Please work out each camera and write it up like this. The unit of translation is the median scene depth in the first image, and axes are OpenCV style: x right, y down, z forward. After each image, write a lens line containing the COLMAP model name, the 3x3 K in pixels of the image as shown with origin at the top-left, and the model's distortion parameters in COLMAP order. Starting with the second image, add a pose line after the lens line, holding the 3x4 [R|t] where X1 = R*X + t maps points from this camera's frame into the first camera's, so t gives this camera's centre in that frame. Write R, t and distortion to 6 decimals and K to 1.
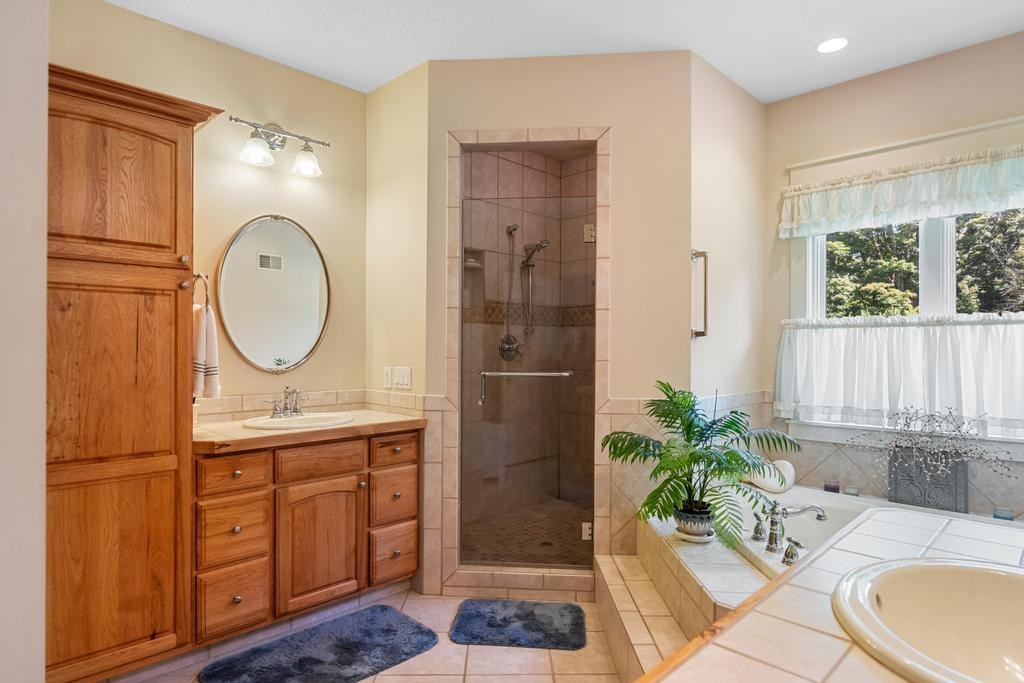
lens RADIAL K [[575.1, 0, 509.2], [0, 575.1, 344.7], [0, 0, 1]] dist [-0.003589, 0.001835]
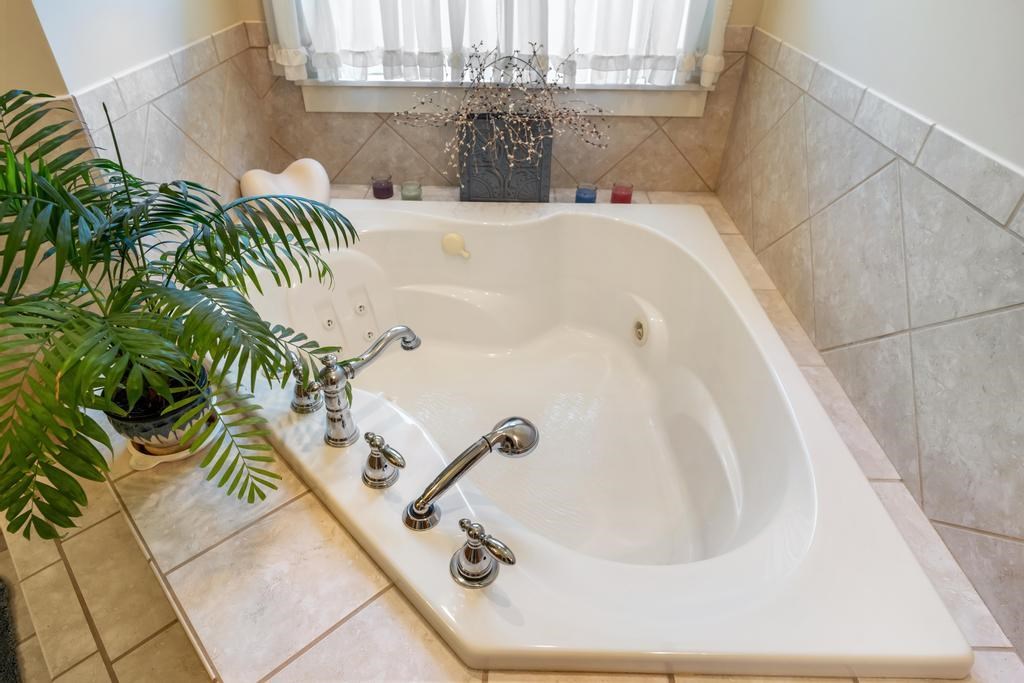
lens RADIAL K [[599.1, 0, 511.1], [0, 599.1, 343.9], [0, 0, 1]] dist [-0.002753, 0.000506]
pose [[0.716294, -0.409208, 0.565219, 0.220042], [-0.014501, 0.801099, 0.598357, -0.018583], [-0.697648, -0.436795, 0.567888, 0.458167]]
